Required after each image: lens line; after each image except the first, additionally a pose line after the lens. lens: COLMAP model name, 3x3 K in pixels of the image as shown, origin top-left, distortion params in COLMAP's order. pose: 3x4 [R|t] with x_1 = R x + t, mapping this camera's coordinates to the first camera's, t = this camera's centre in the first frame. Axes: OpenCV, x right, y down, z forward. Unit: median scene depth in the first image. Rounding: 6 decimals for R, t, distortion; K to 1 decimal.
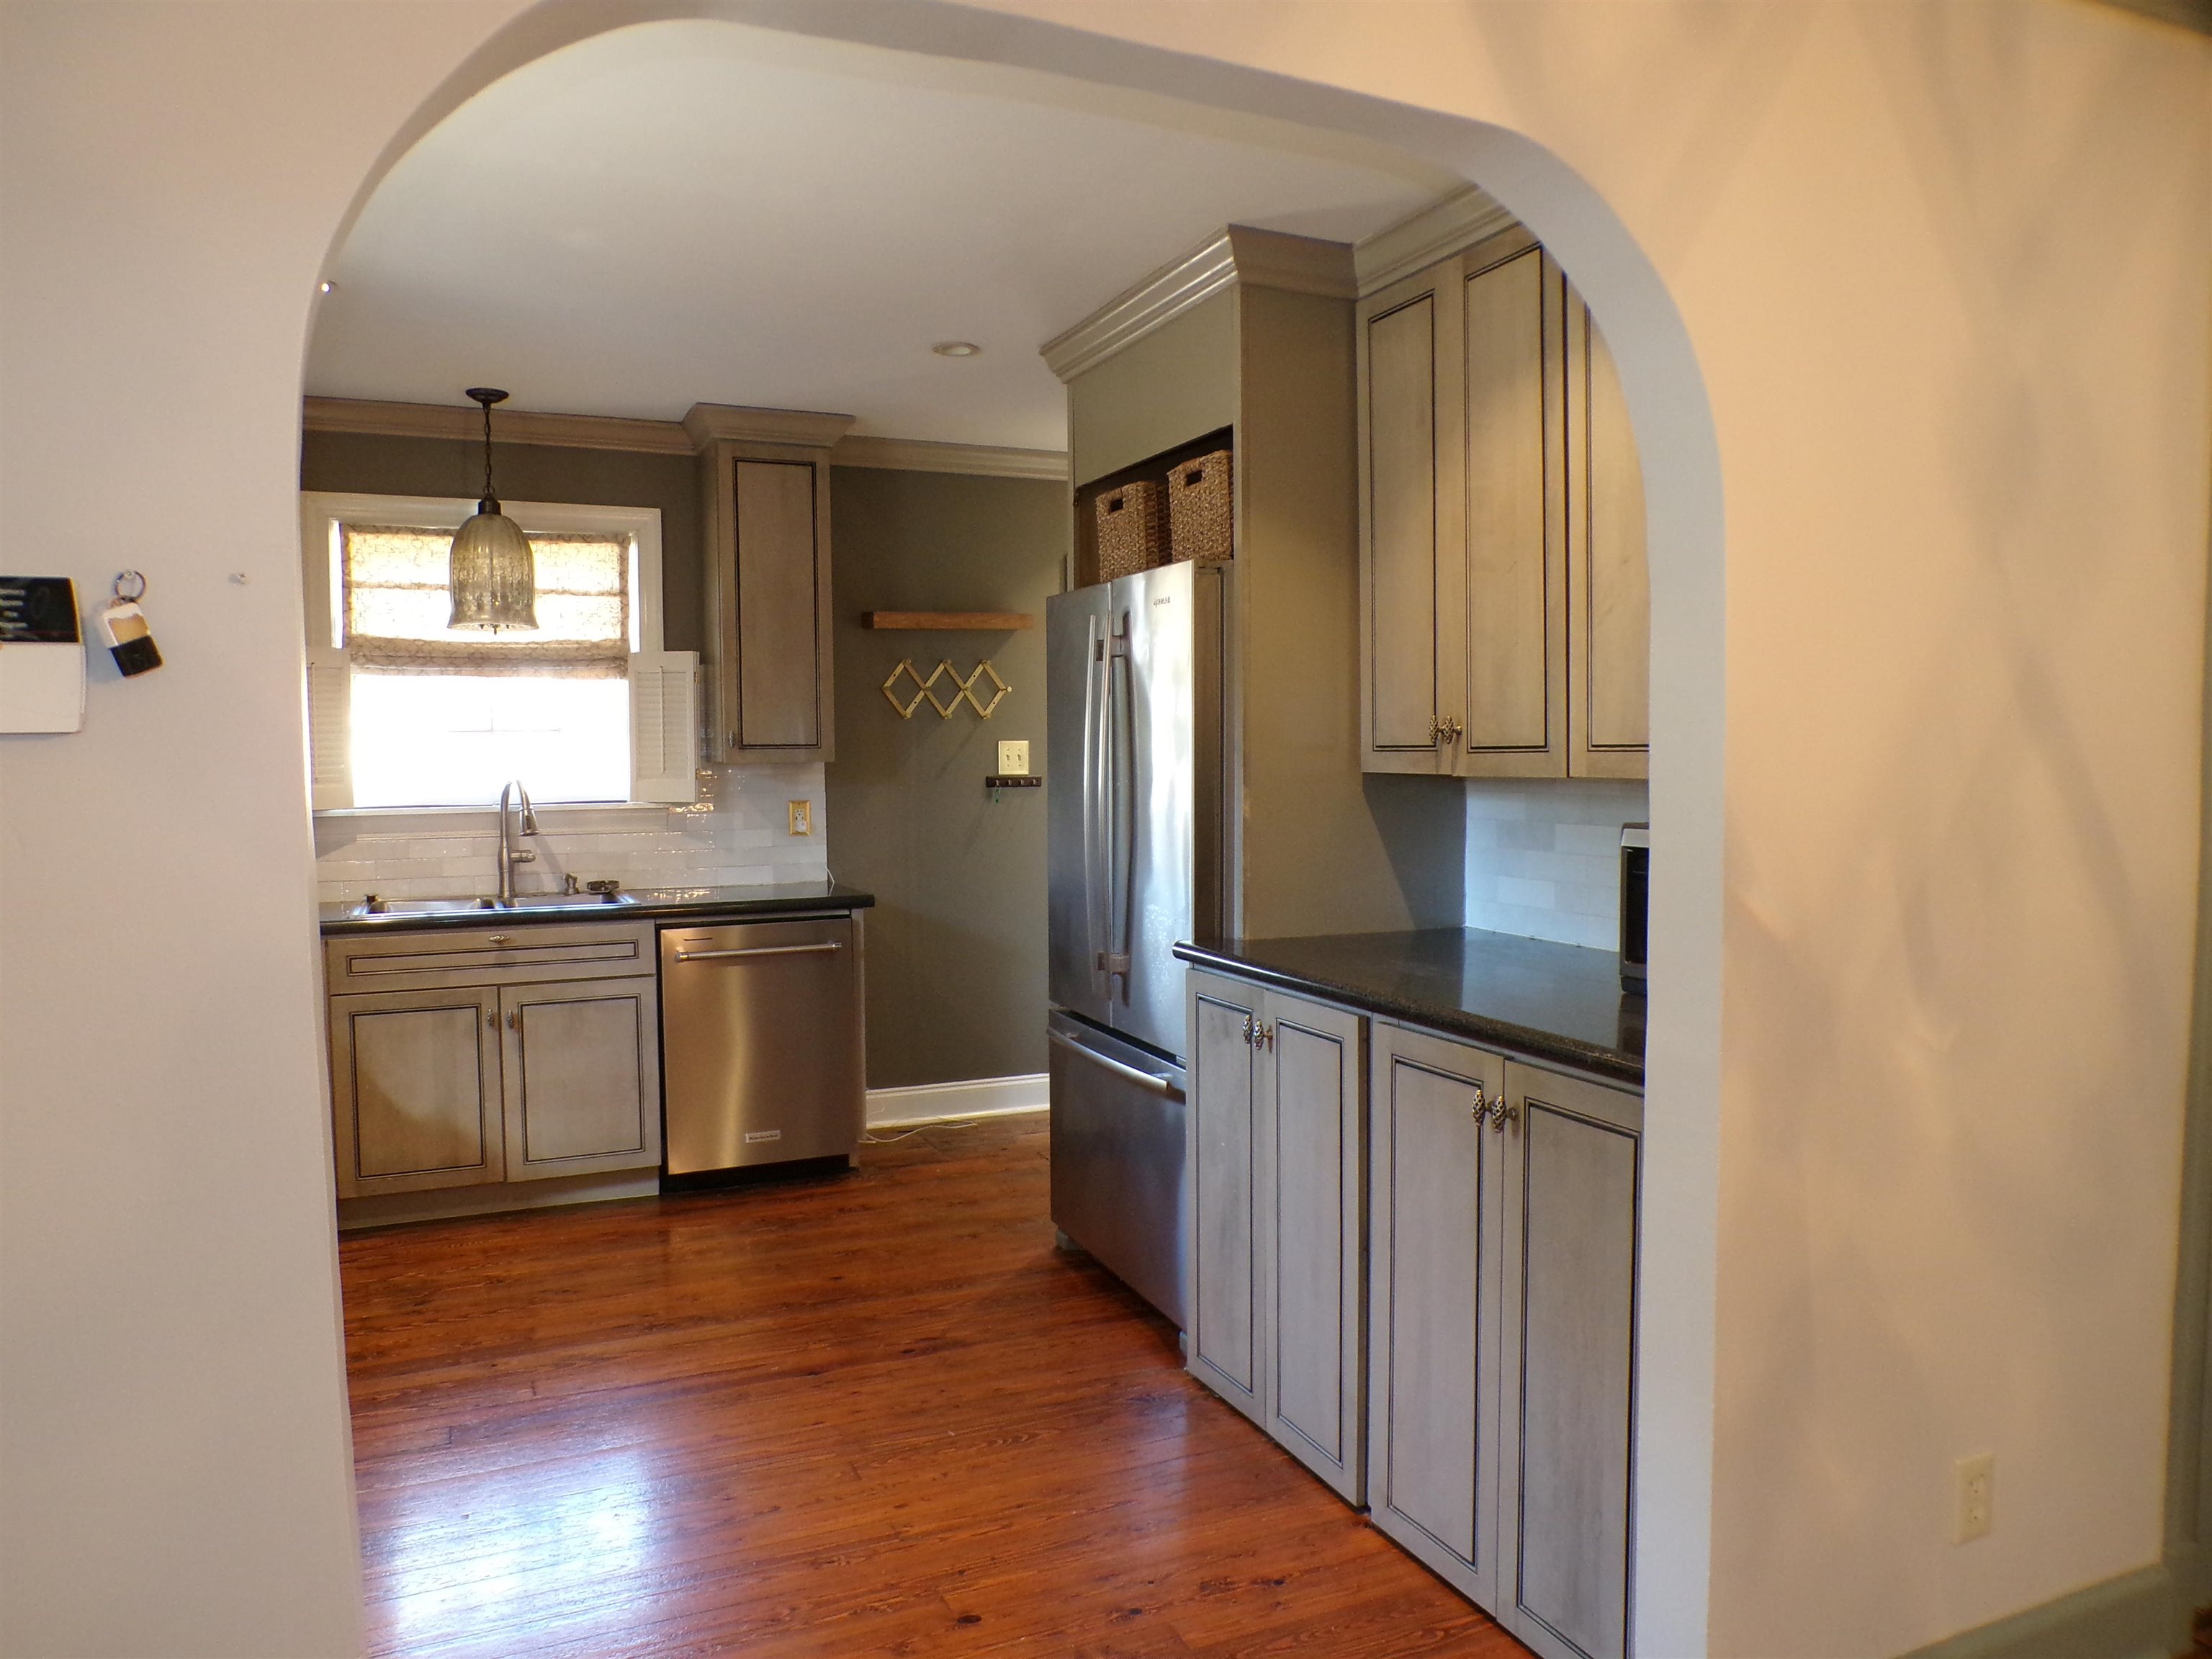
lens RADIAL K [[1510.6, 0, 1063.9], [0, 1510.6, 826.4], [0, 0, 1]] dist [-0.026226, 0.008530]
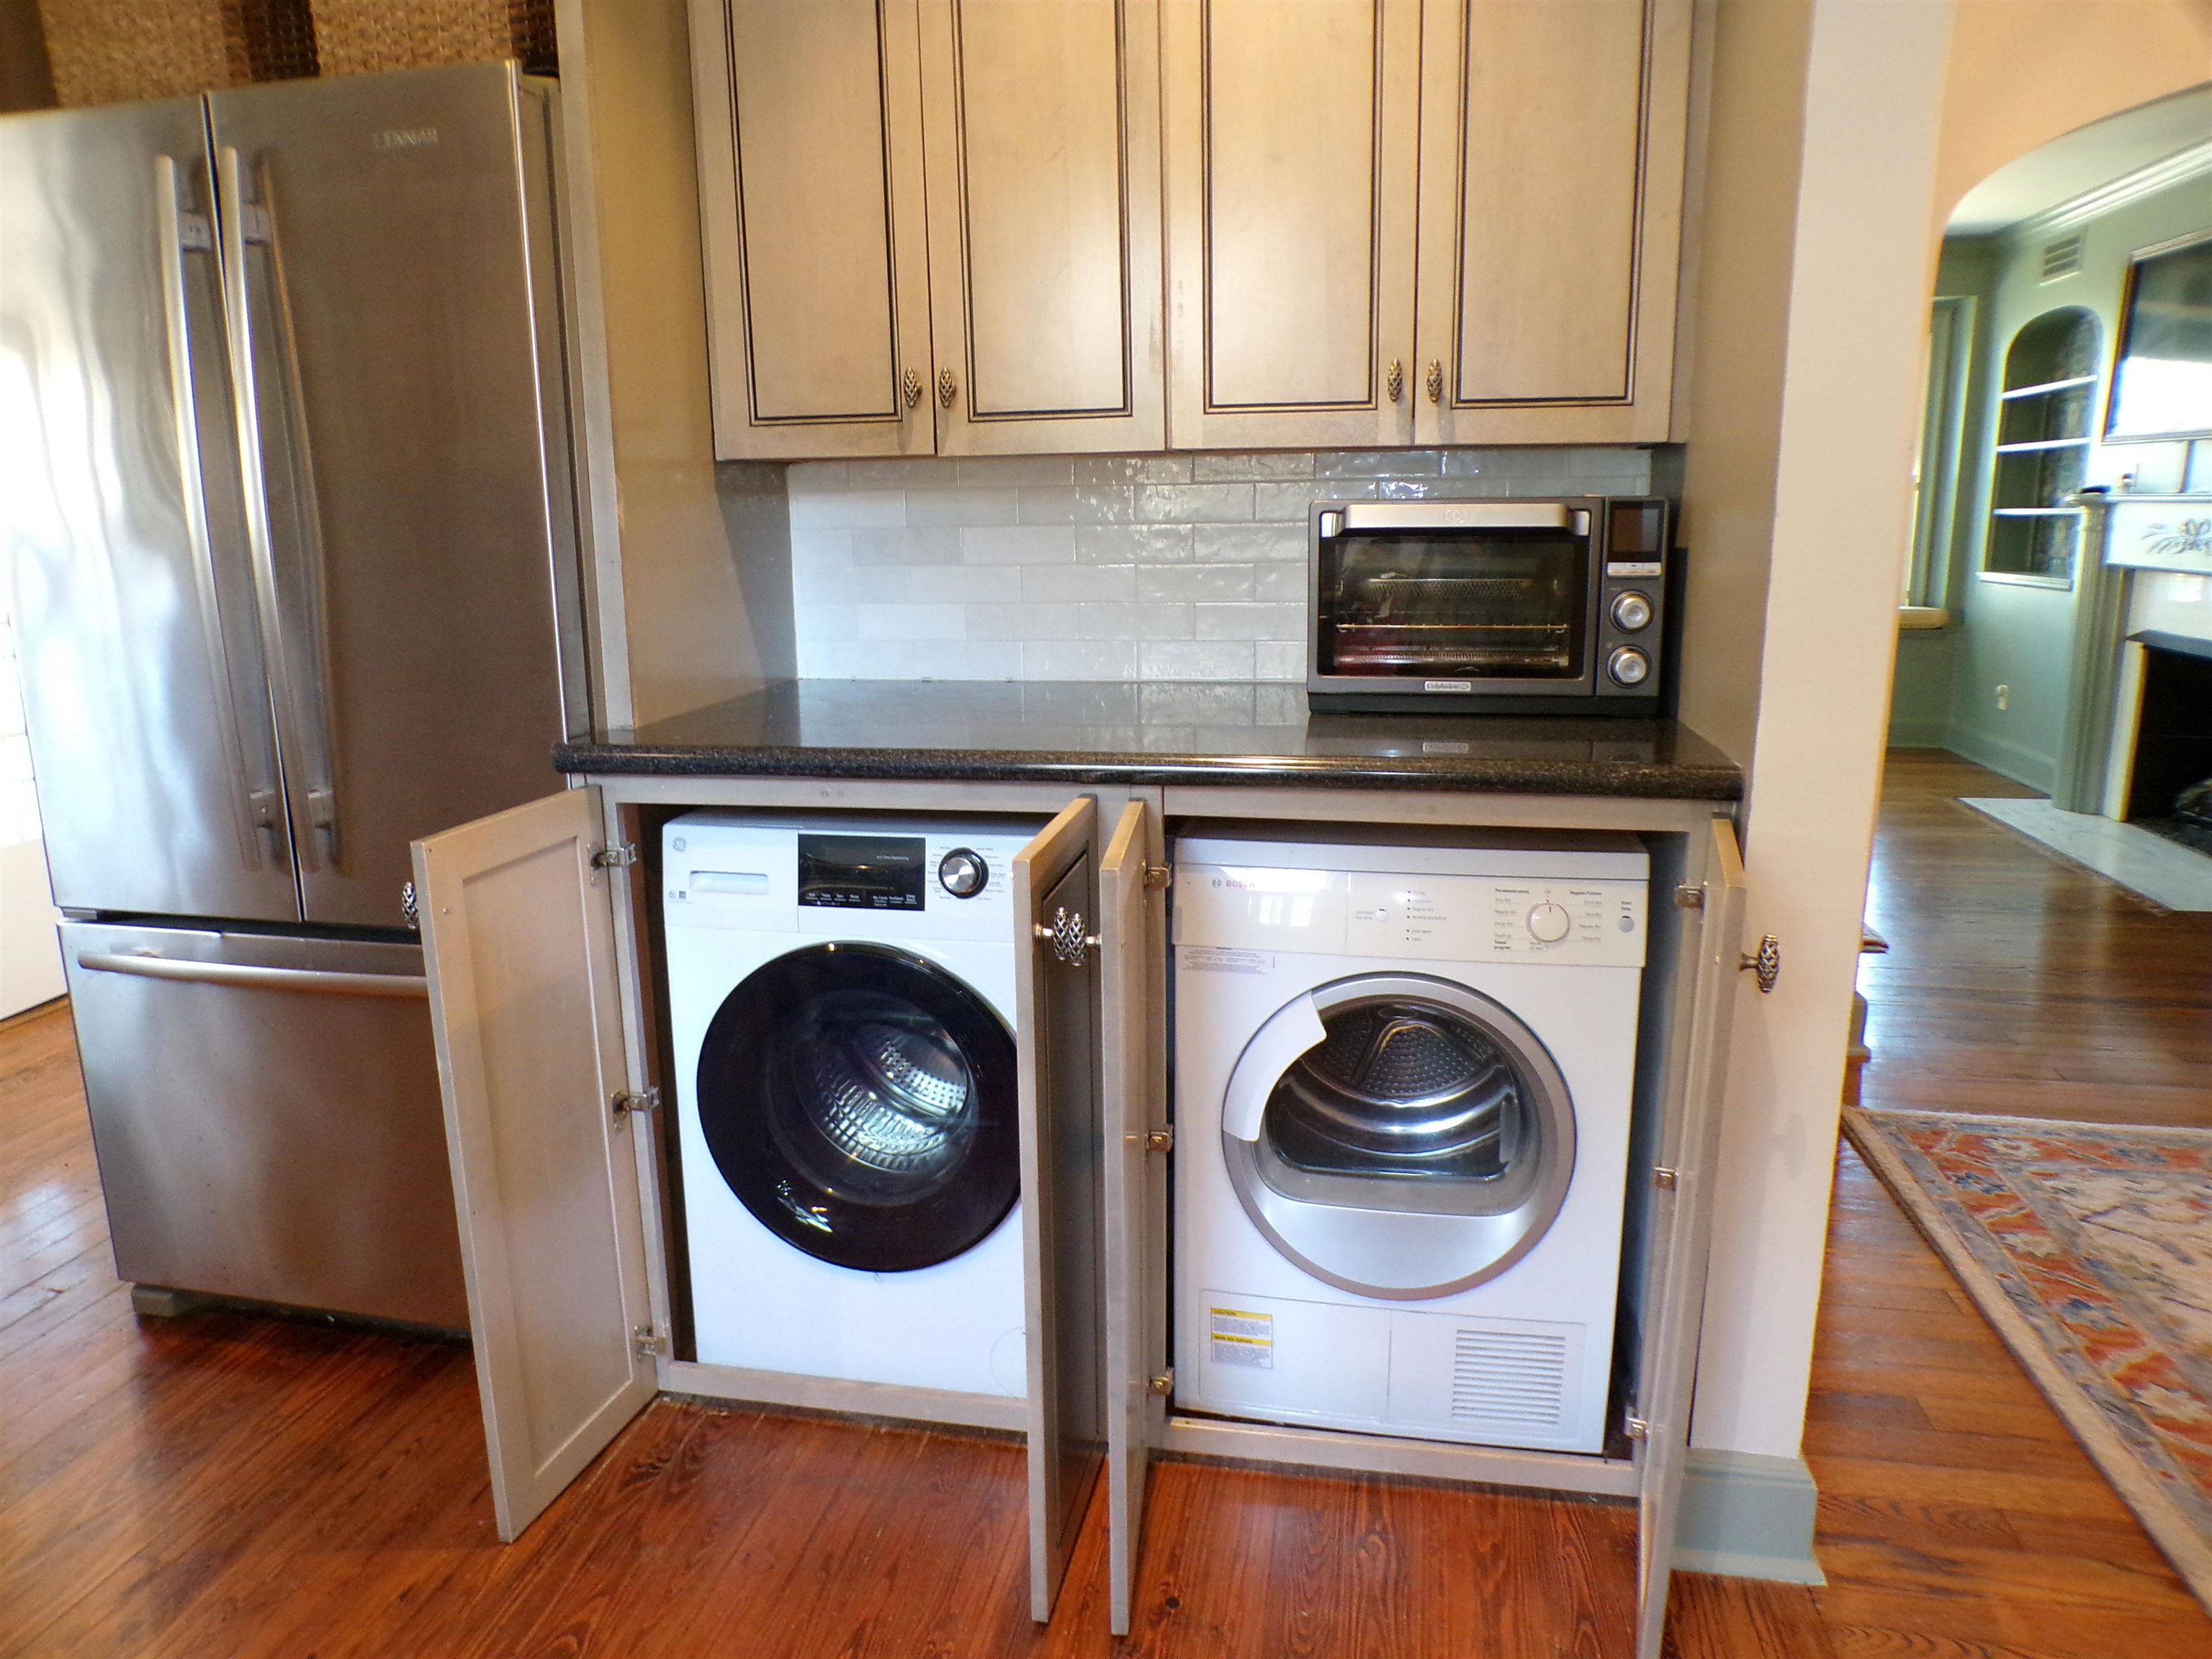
lens RADIAL K [[1510.6, 0, 1063.9], [0, 1510.6, 826.4], [0, 0, 1]] dist [-0.026226, 0.008530]
pose [[0.568017, -0.184192, 0.802141, -0.302310], [0.057447, 0.981131, 0.184613, 0.009861], [-0.821010, -0.058782, 0.567880, 0.518655]]
